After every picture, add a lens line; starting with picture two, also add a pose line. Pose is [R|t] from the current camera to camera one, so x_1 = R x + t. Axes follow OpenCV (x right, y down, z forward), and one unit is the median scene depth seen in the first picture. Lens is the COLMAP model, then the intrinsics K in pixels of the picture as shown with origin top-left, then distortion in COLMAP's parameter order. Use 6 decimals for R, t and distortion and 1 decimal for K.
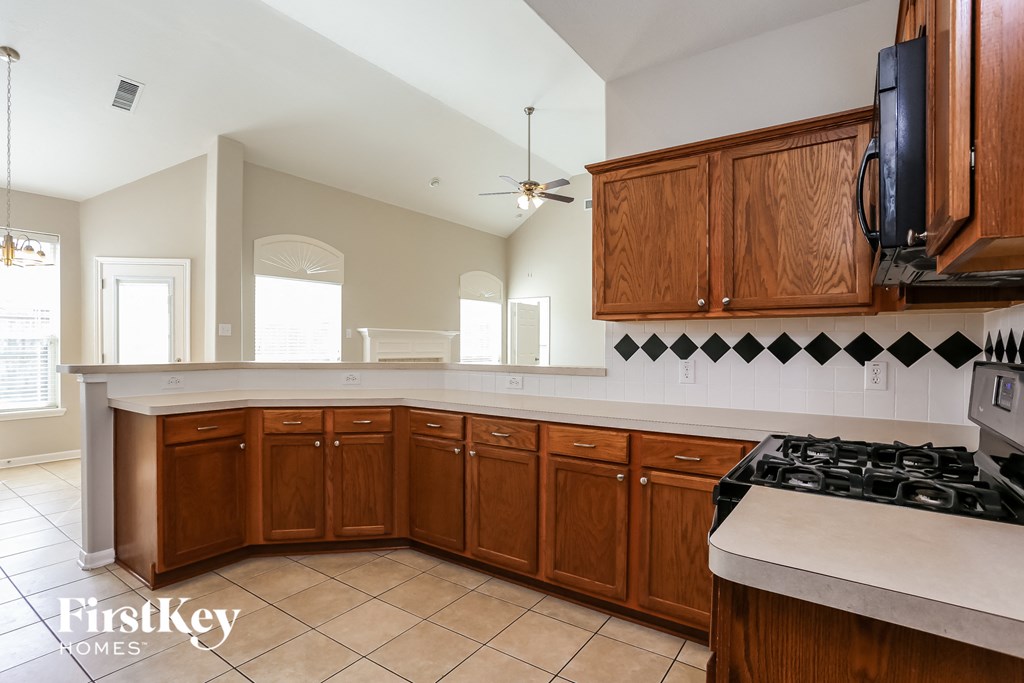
lens RADIAL K [[522.2, 0, 510.0], [0, 522.2, 360.2], [0, 0, 1]] dist [-0.072430, 0.036349]
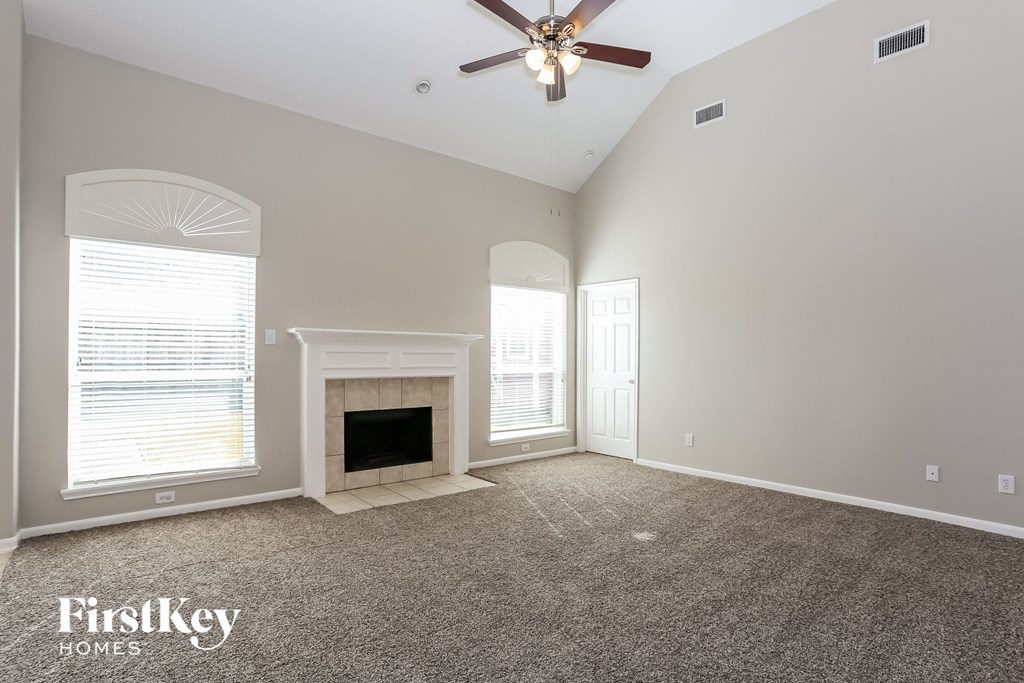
lens RADIAL K [[522.2, 0, 510.0], [0, 522.2, 360.2], [0, 0, 1]] dist [-0.072430, 0.036349]
pose [[0.965228, -0.003108, -0.261393, 0.115502], [-0.004370, 0.999598, -0.028023, -0.008941], [0.261375, 0.028191, 0.964826, 0.492779]]
